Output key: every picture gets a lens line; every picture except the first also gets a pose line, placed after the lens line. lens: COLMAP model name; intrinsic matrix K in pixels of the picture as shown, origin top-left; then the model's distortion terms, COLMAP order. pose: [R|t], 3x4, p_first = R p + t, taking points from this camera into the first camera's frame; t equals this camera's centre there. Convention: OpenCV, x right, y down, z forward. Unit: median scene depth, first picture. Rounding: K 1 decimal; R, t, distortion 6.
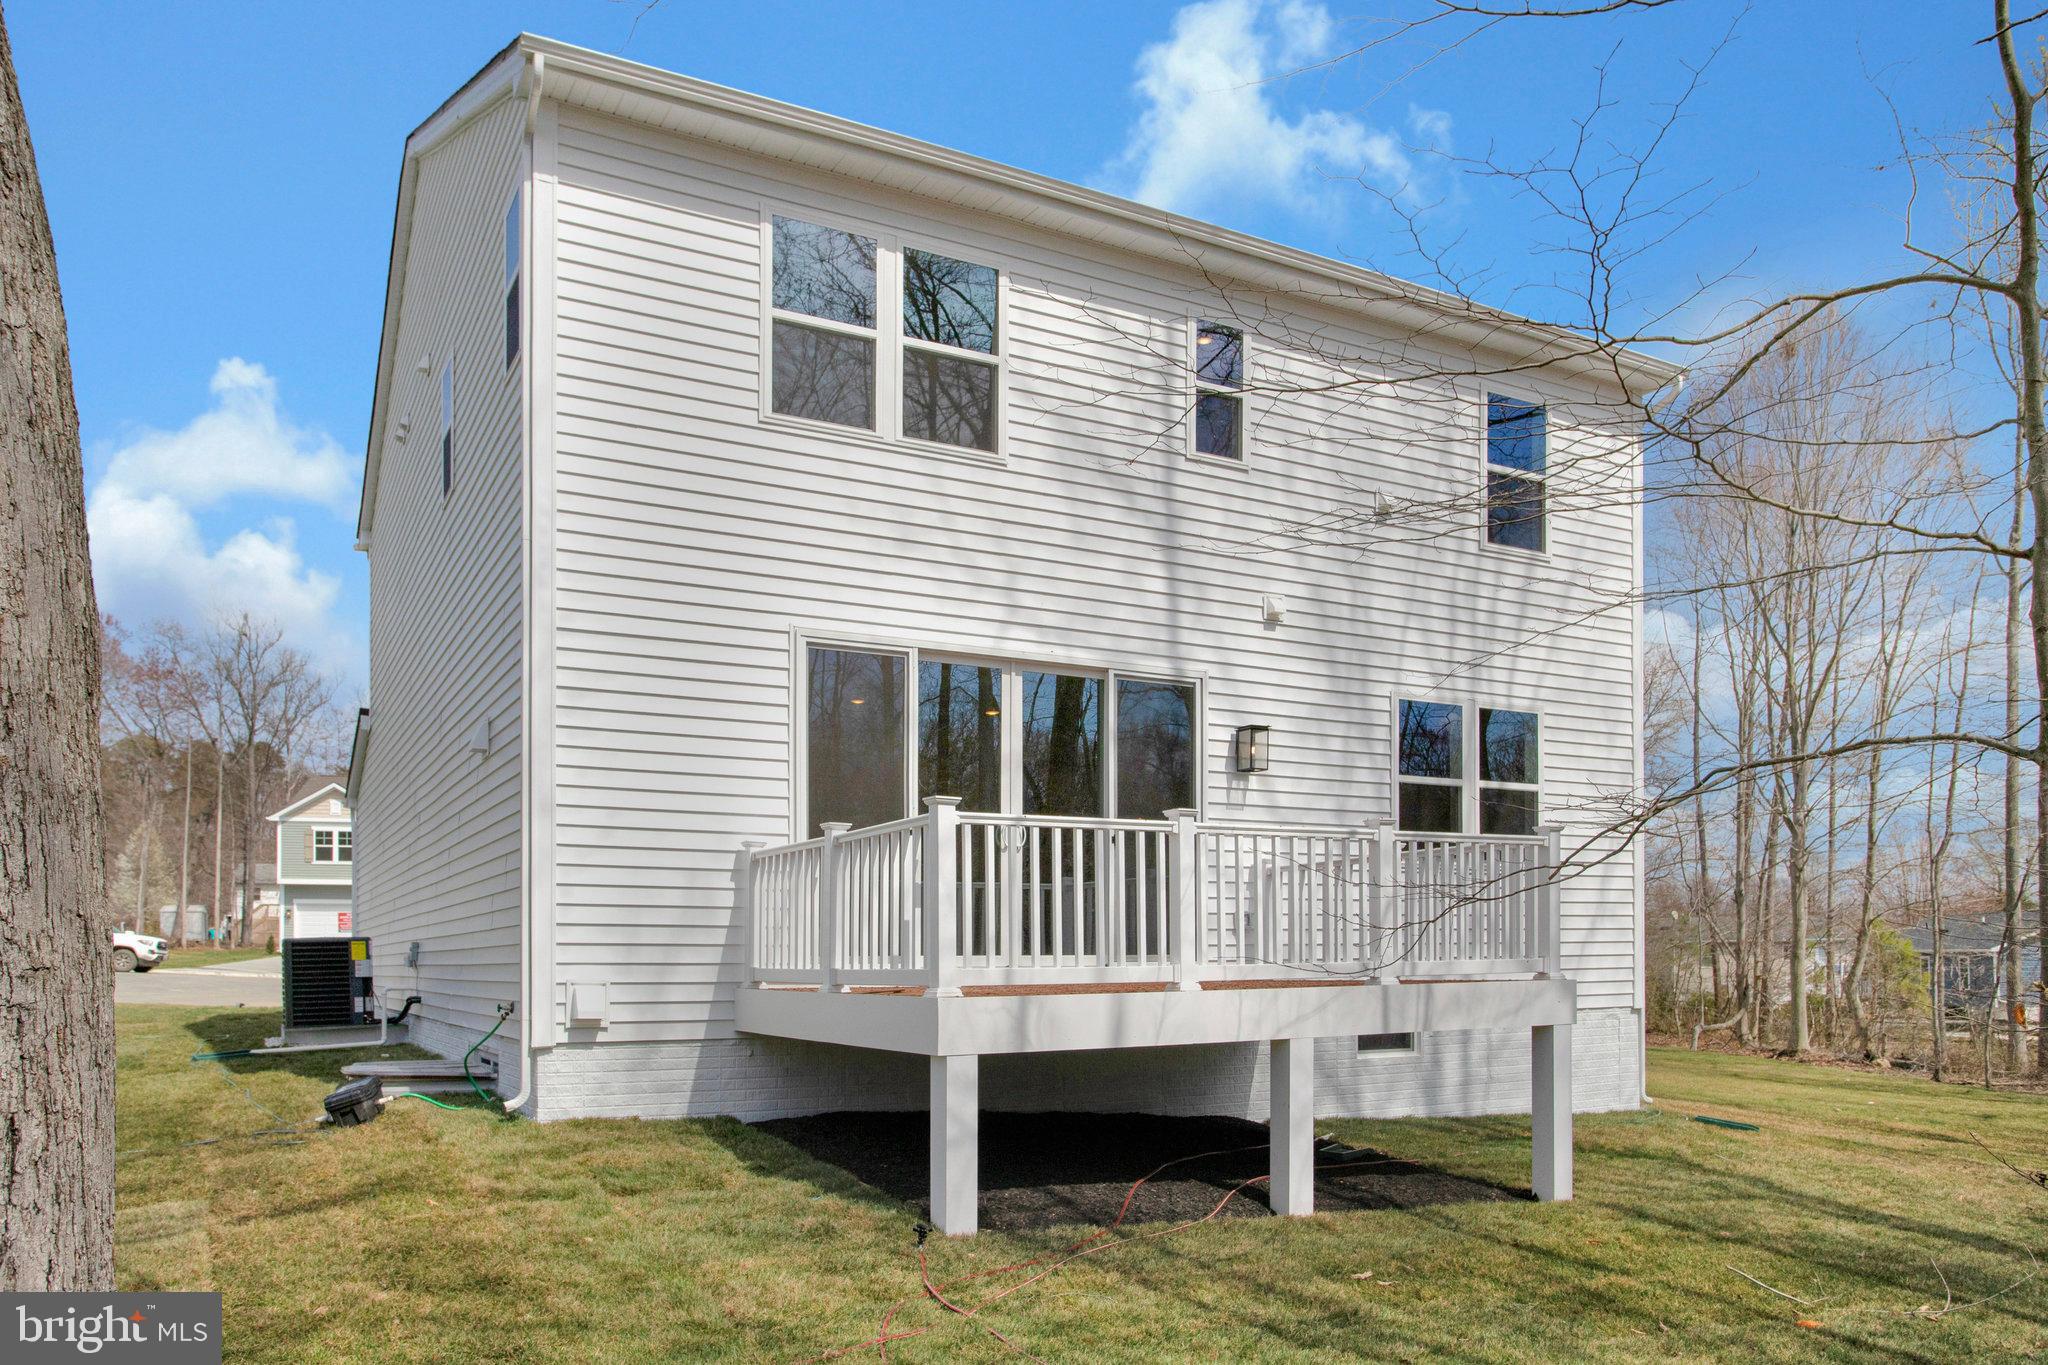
lens RADIAL K [[1471.0, 0, 1024.0], [0, 1471.0, 682.5], [0, 0, 1]] dist [-0.000391, 0.000023]
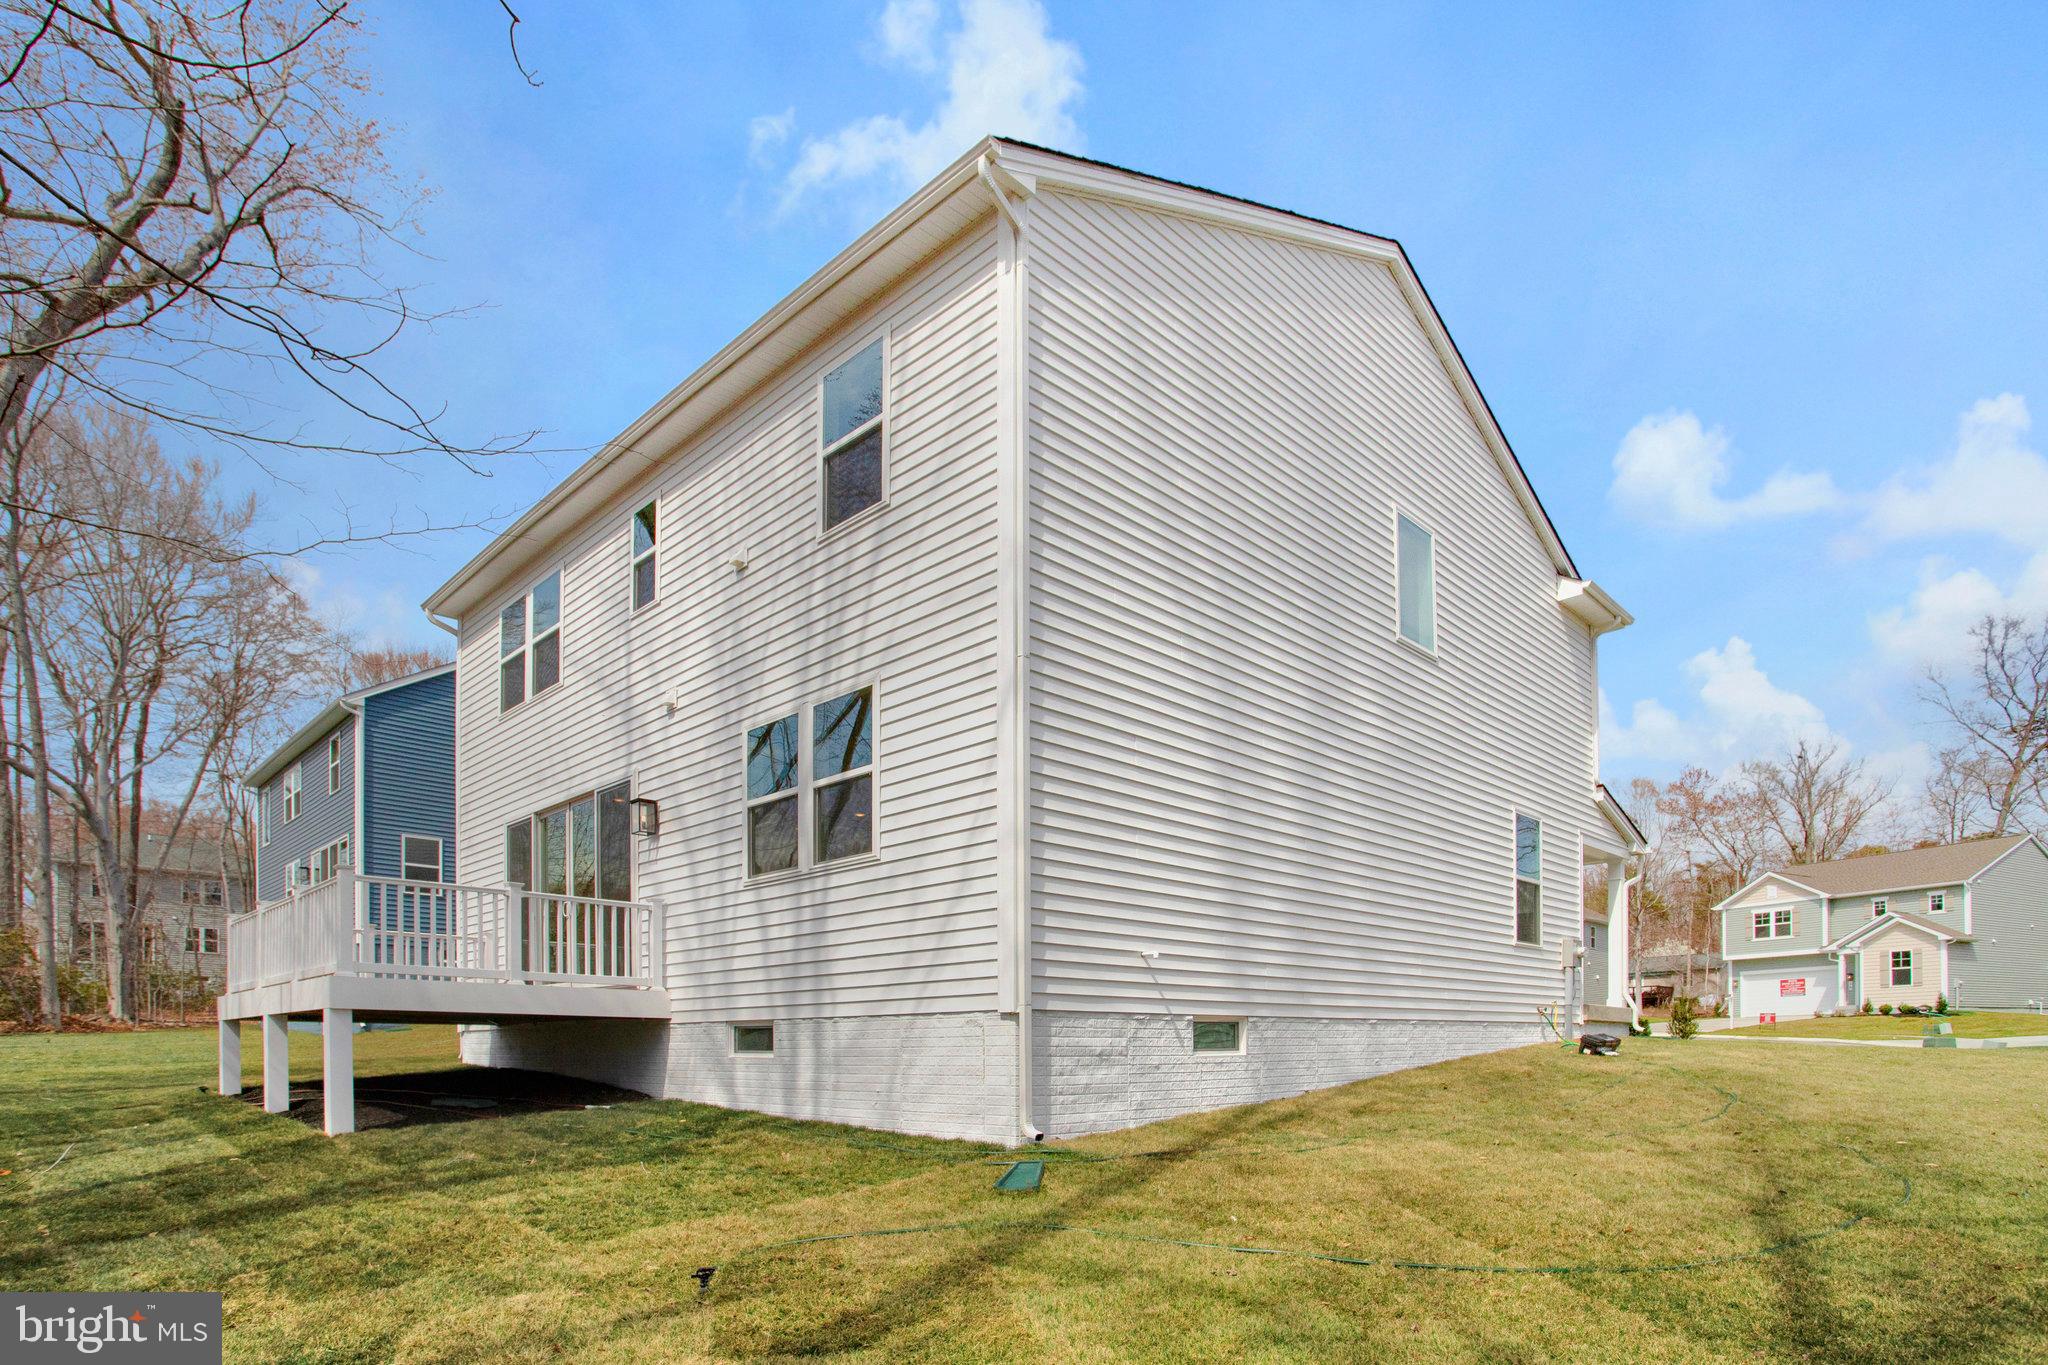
lens RADIAL K [[1082.0, 0, 1026.9], [0, 1082.0, 777.0], [0, 0, 1]] dist [-0.001620, -0.000264]
pose [[0.281369, -0.220775, -0.933858, 0.992909], [0.177254, 0.968385, -0.175532, 0.210540], [0.943087, -0.116141, 0.311606, 0.878648]]
